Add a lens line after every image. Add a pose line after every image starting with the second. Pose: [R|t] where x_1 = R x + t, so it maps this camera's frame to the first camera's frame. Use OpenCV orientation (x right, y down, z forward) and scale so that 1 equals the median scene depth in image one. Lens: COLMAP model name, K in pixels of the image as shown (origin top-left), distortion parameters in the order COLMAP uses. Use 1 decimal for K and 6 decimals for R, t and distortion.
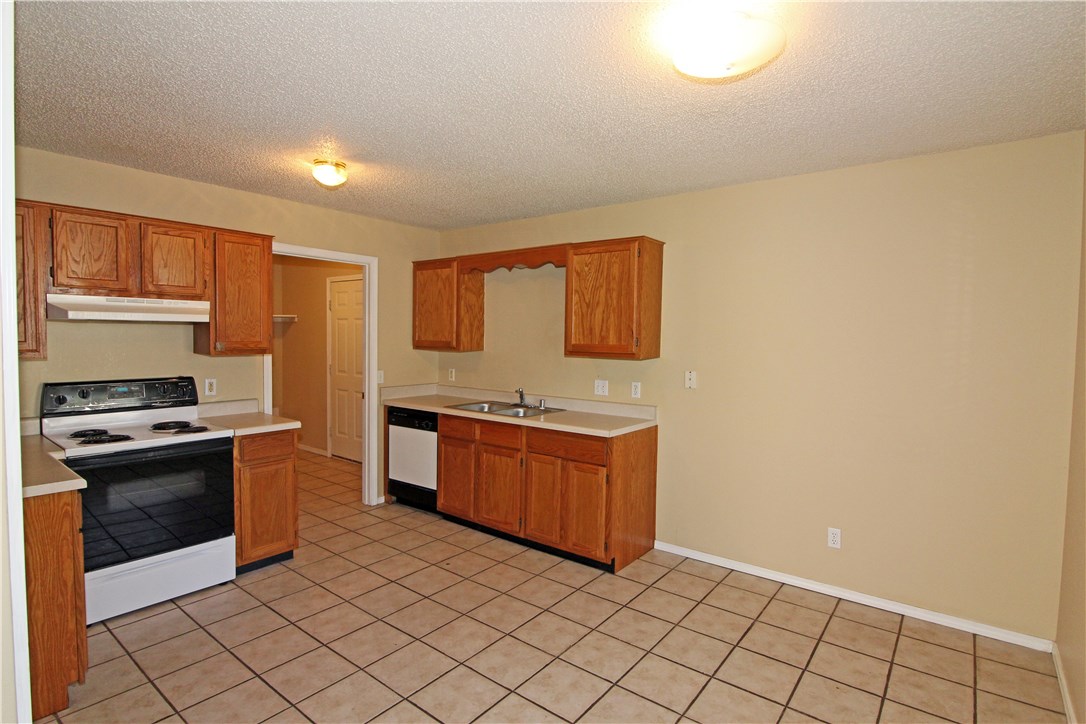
lens RADIAL K [[540.0, 0, 540.6], [0, 540.0, 360.1], [0, 0, 1]] dist [-0.030429, -0.000607]
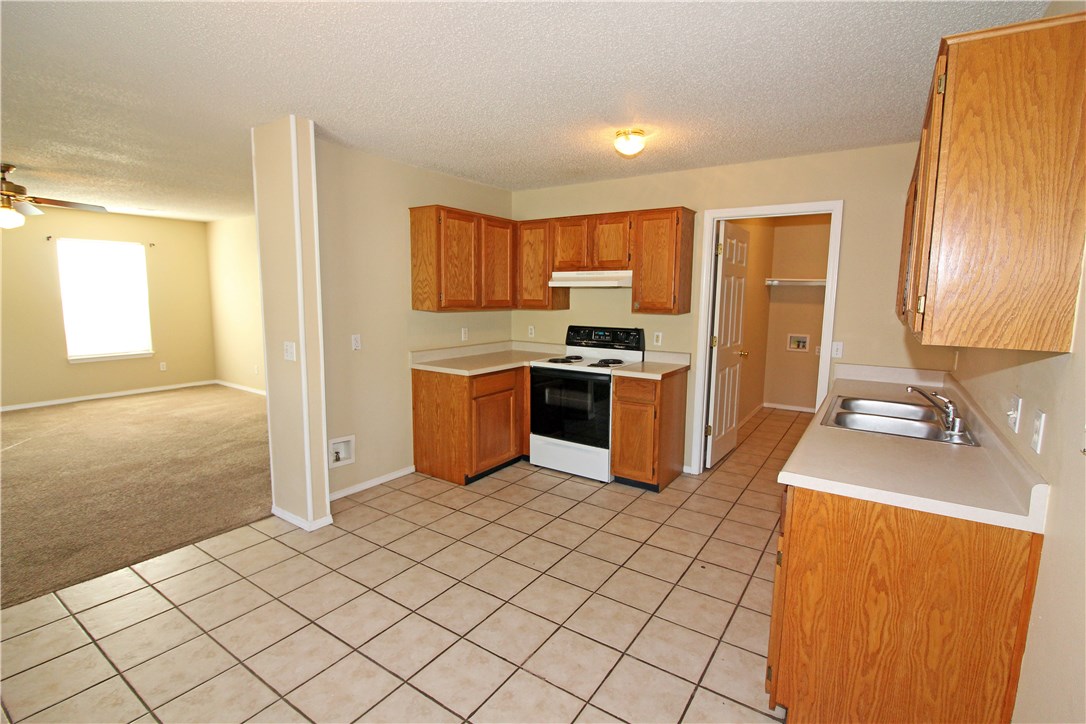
lens RADIAL K [[500.3, 0, 548.3], [0, 500.3, 362.8], [0, 0, 1]] dist [-0.004340, -0.000713]
pose [[0.068098, 0.133358, -0.988726, 0.619741], [-0.044959, 0.990430, 0.130491, -0.040354], [0.996665, 0.035566, 0.073441, 0.764129]]
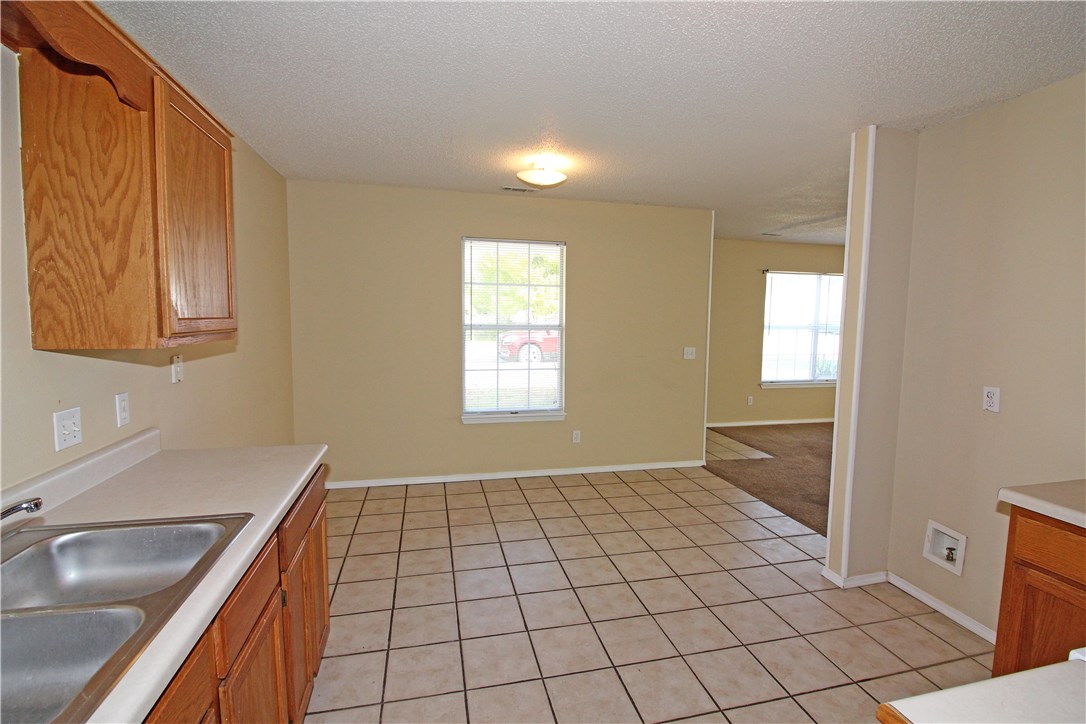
lens RADIAL K [[500.3, 0, 544.2], [0, 500.3, 358.4], [0, 0, 1]] dist [-0.004340, -0.000713]
pose [[-0.783718, -0.076588, 0.616377, -0.505817], [0.000123, 0.992350, 0.123460, -0.065801], [-0.621117, 0.096834, -0.777713, 1.382262]]
